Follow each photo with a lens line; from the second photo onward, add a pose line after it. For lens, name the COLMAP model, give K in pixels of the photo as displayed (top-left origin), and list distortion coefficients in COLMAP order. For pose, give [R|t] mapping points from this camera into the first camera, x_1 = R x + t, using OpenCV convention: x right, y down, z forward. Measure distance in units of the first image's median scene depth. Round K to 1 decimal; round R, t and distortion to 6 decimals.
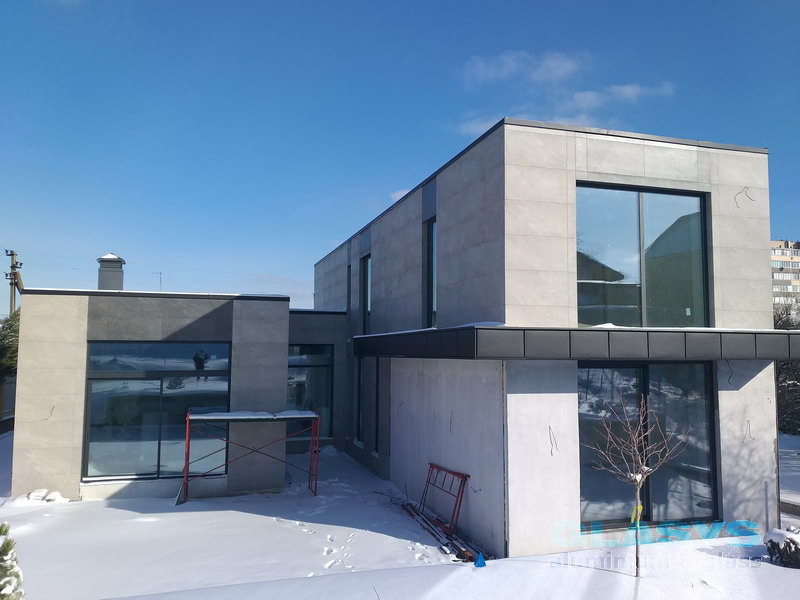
lens RADIAL K [[634.2, 0, 404.7], [0, 634.2, 301.6], [0, 0, 1]] dist [0.068703, -0.097031]
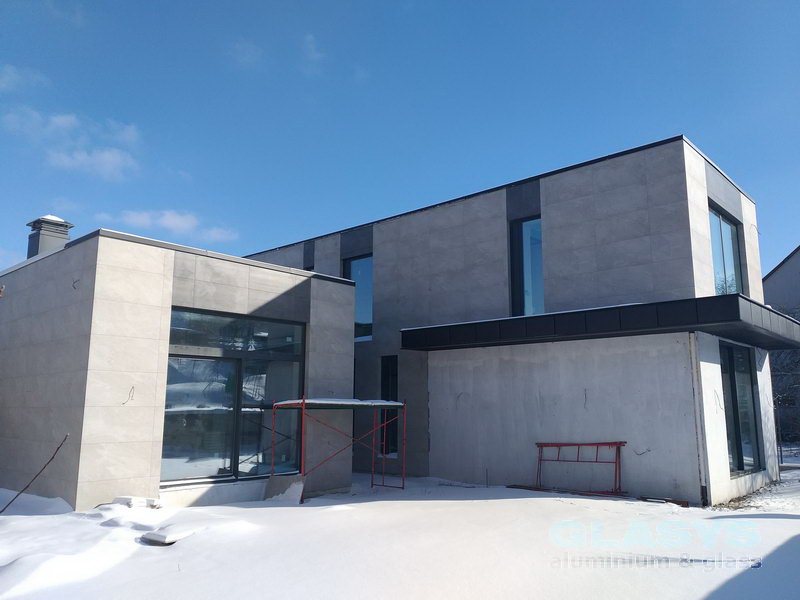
lens RADIAL K [[634.2, 0, 403.4], [0, 634.2, 306.3], [0, 0, 1]] dist [0.068703, -0.097031]
pose [[0.862249, 0.077254, 0.500559, -0.644039], [-0.038042, 0.995386, -0.088093, 0.119820], [-0.505054, 0.056916, 0.861209, 0.175356]]
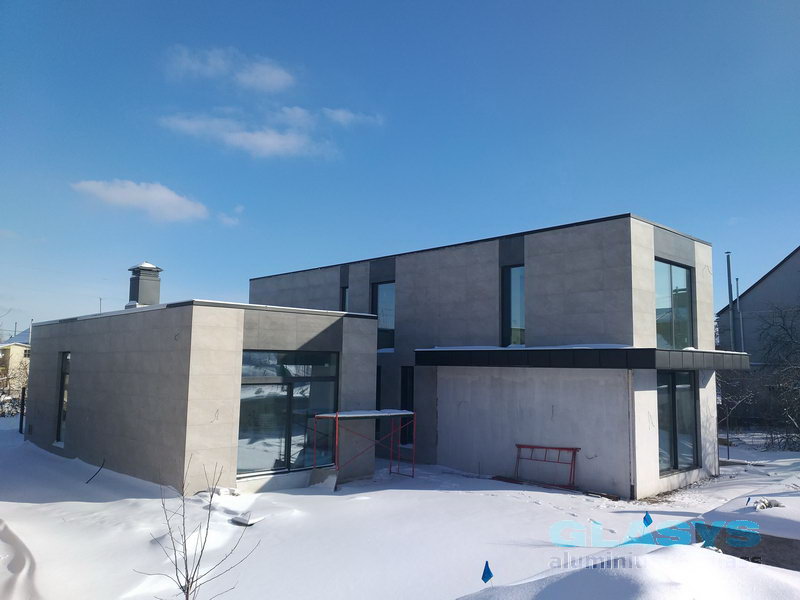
lens RADIAL K [[634.2, 0, 404.3], [0, 634.2, 304.6], [0, 0, 1]] dist [0.068703, -0.097031]
pose [[0.893341, 0.048309, 0.446774, -0.740547], [-0.045207, 0.998822, -0.017609, -0.010146], [-0.447099, -0.004466, 0.894473, -0.105030]]
